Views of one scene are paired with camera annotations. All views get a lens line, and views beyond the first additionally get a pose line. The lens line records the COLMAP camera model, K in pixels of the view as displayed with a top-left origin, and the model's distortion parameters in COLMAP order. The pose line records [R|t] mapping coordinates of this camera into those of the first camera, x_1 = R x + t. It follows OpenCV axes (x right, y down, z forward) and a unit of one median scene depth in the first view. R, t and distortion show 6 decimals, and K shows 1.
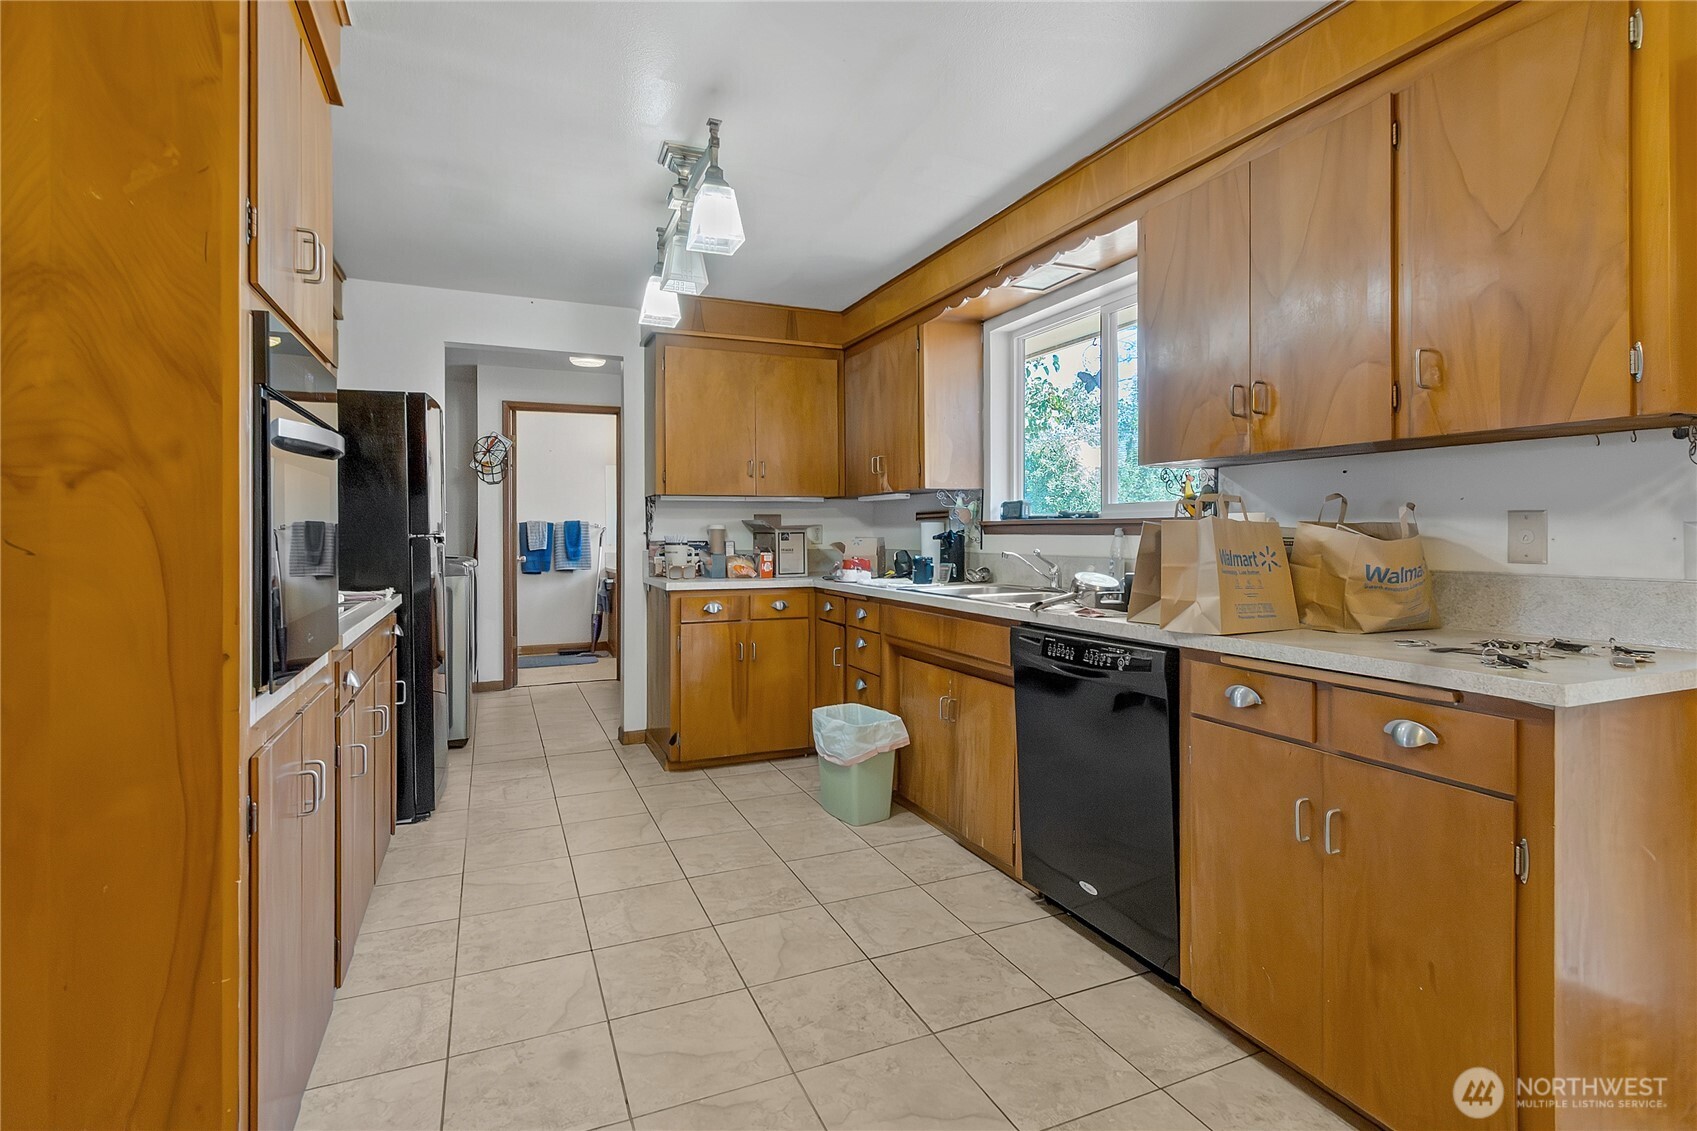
lens RADIAL K [[805.4, 0, 842.1], [0, 805.4, 534.5], [0, 0, 1]] dist [0.014156, -0.002675]
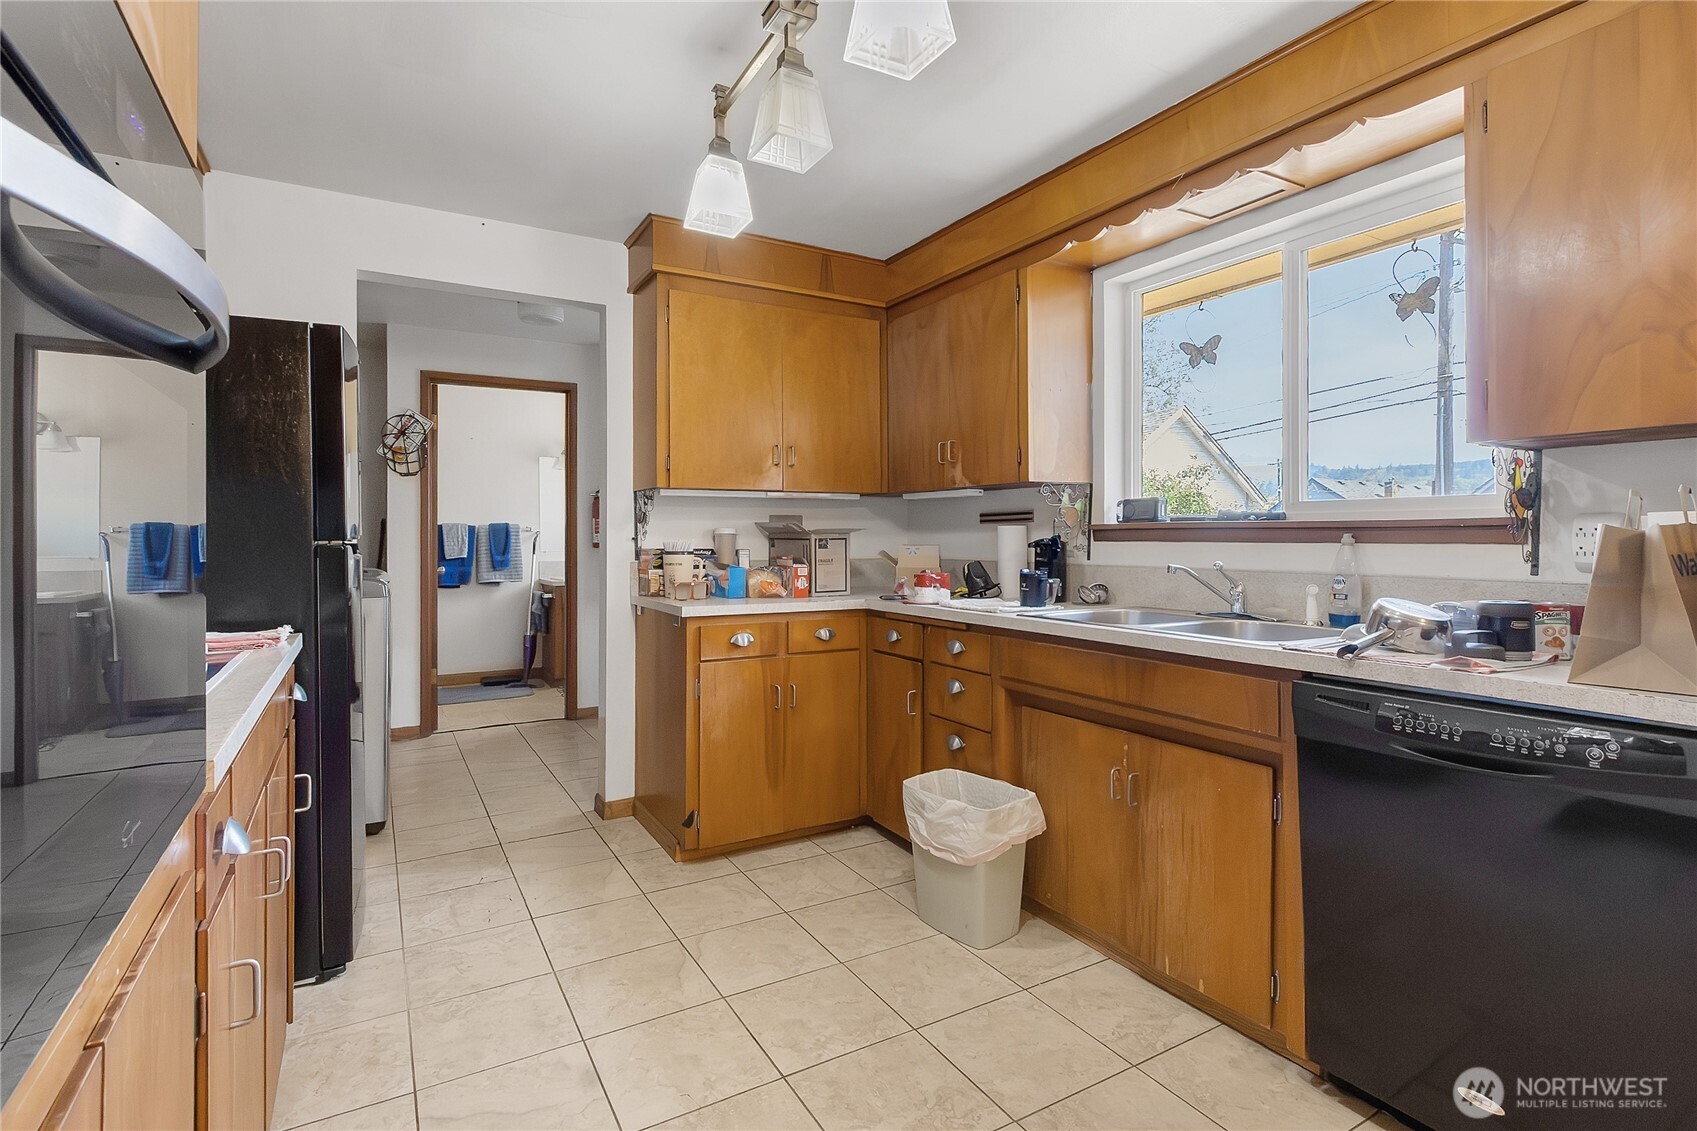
lens RADIAL K [[805.4, 0, 838.5], [0, 805.4, 535.8], [0, 0, 1]] dist [0.014156, -0.002675]
pose [[0.992987, 0.002210, 0.118200, -0.165002], [-0.001638, 0.999986, -0.004941, -0.001218], [-0.118209, 0.004713, 0.992978, 0.257690]]
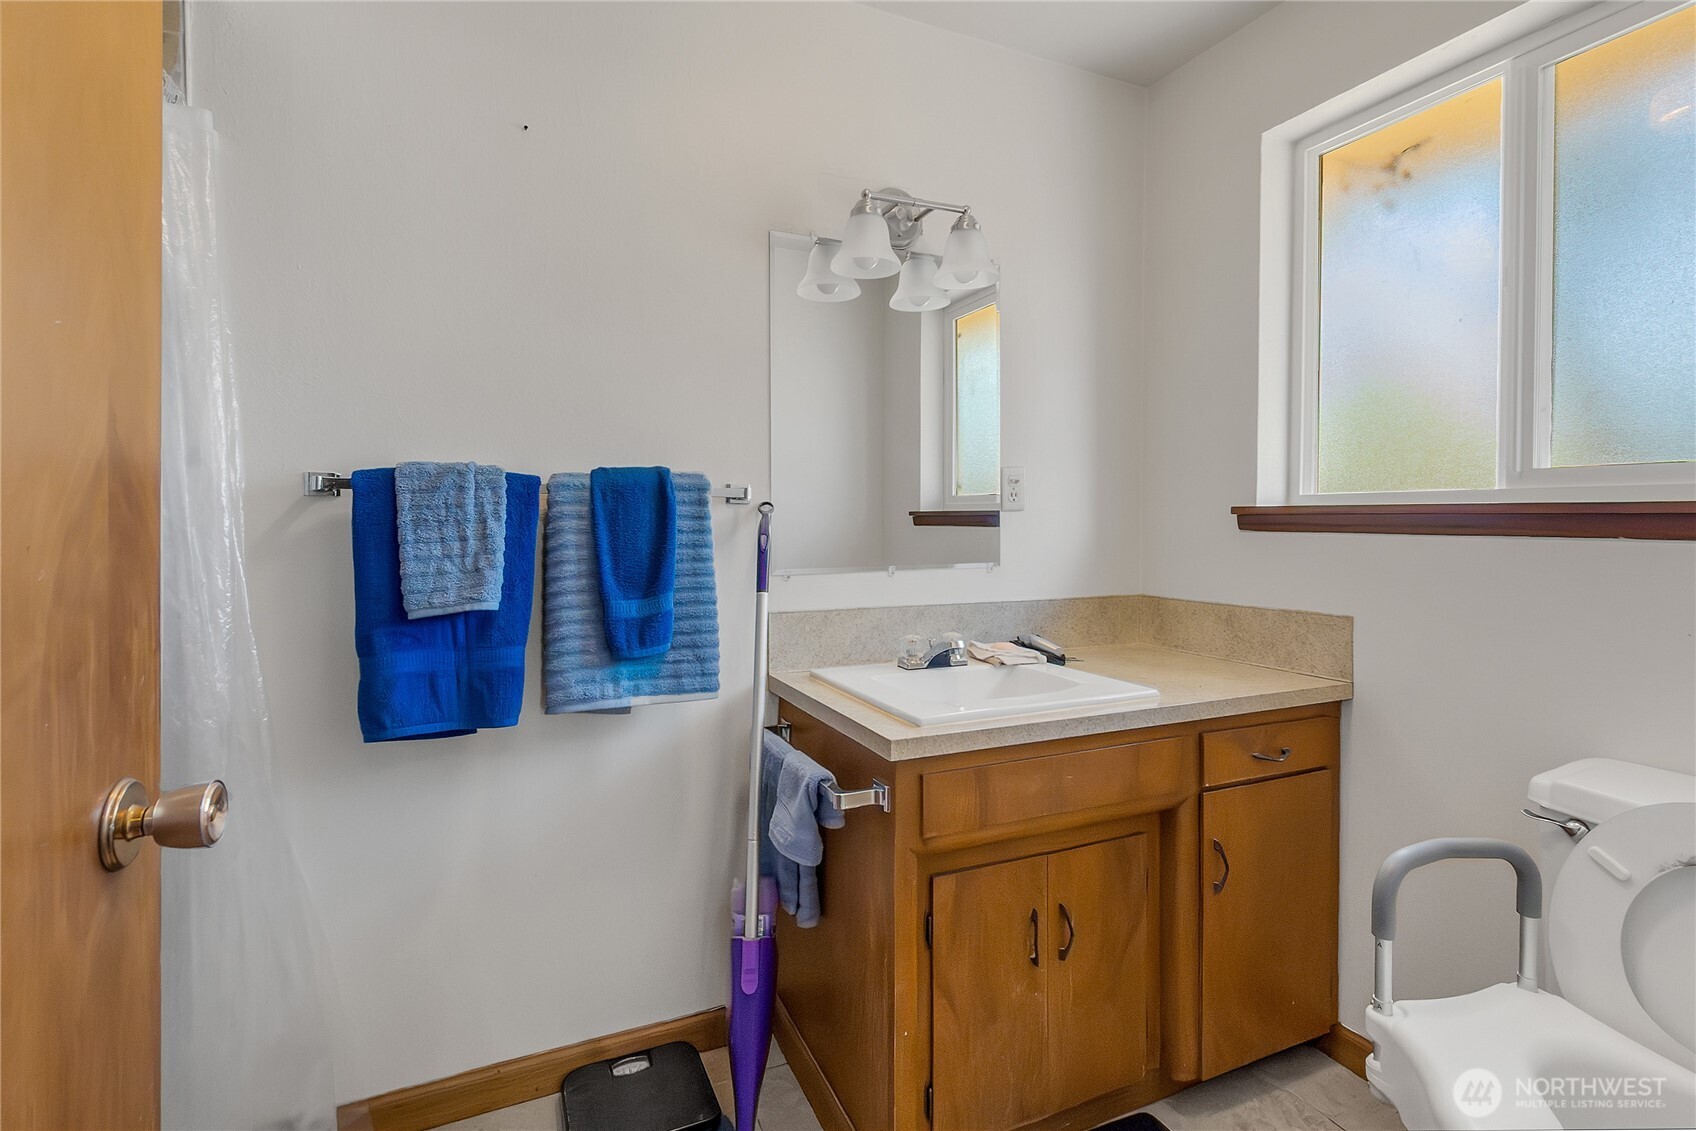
lens RADIAL K [[804.9, 0, 843.7], [0, 804.9, 551.2], [0, 0, 1]] dist [0.014156, -0.002675]
pose [[0.999922, 0.004942, -0.011493, -0.536004], [-0.004647, 0.999662, 0.025563, -0.001867], [0.011616, -0.025508, 0.999607, 1.535404]]
